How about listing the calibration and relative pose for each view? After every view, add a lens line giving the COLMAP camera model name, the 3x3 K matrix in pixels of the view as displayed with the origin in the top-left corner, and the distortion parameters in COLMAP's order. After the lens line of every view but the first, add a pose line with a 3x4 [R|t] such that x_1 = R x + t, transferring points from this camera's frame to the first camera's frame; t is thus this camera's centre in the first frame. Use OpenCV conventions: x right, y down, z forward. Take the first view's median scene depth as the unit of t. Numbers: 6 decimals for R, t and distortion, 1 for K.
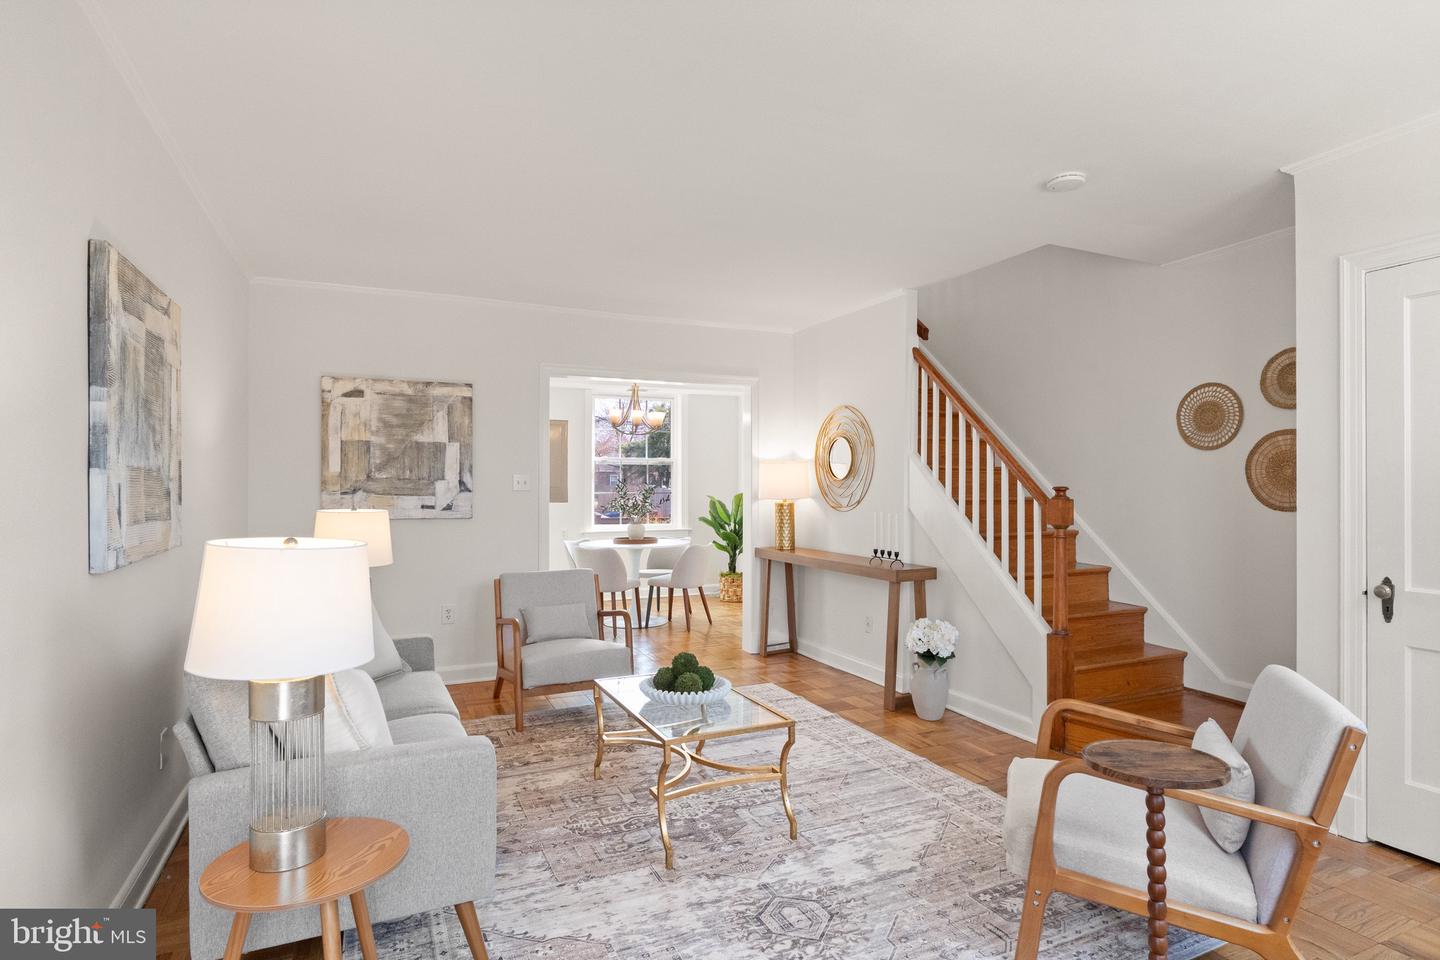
lens RADIAL K [[762.4, 0, 714.3], [0, 762.4, 481.4], [0, 0, 1]] dist [-0.005089, 0.000879]
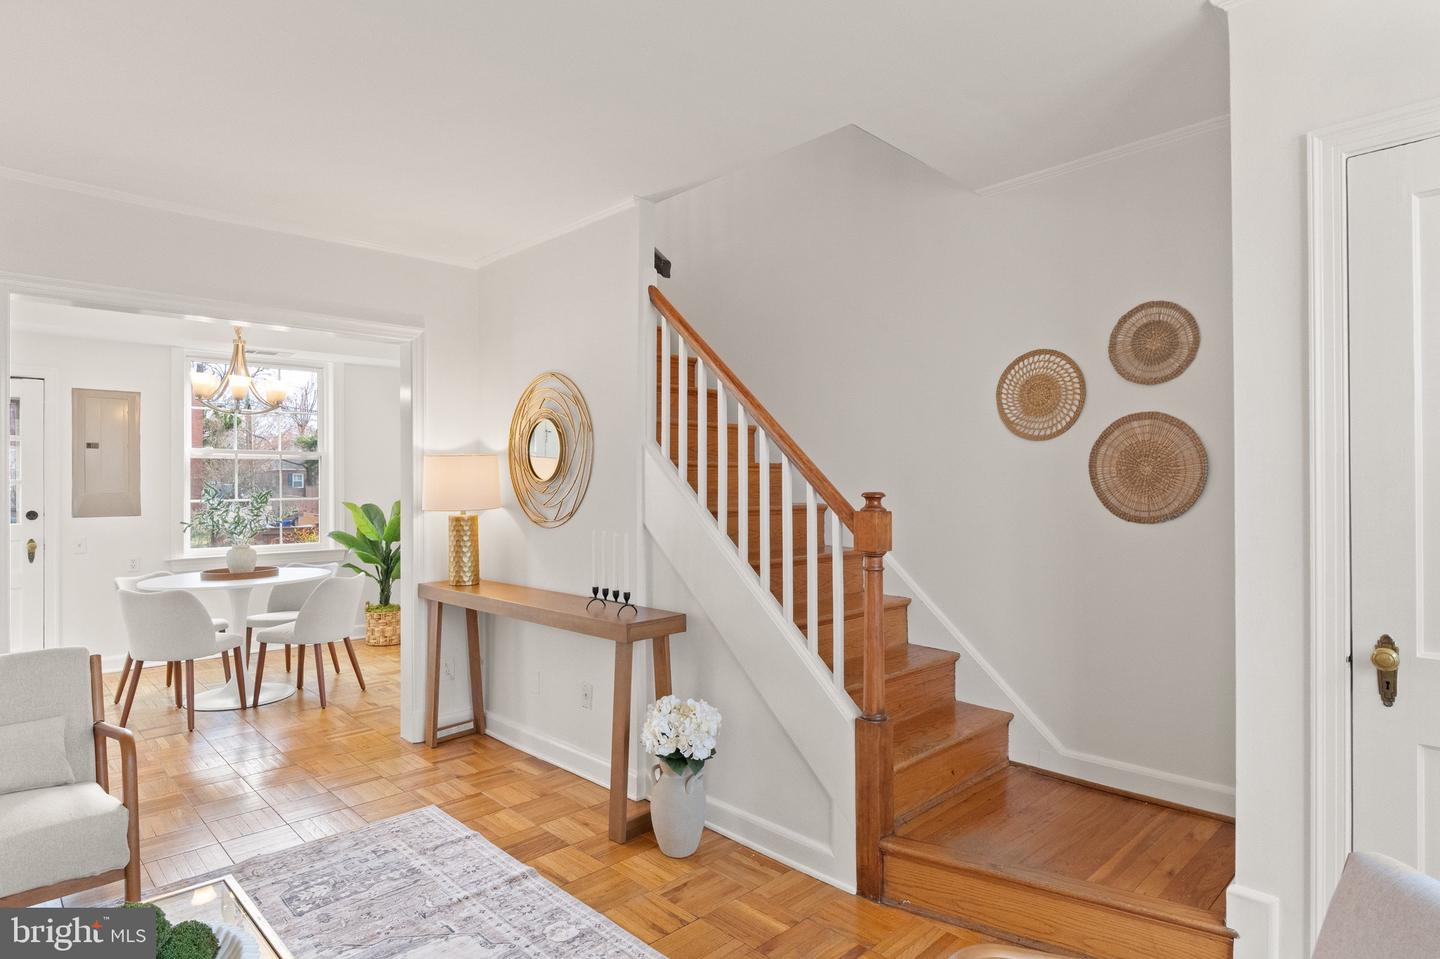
lens RADIAL K [[762.4, 0, 716.4], [0, 762.4, 480.3], [0, 0, 1]] dist [-0.005089, 0.000879]
pose [[0.937304, -0.005036, 0.348476, 0.086037], [0.004706, 0.999987, 0.001795, -0.004548], [-0.348481, -0.000042, 0.937316, 0.369677]]
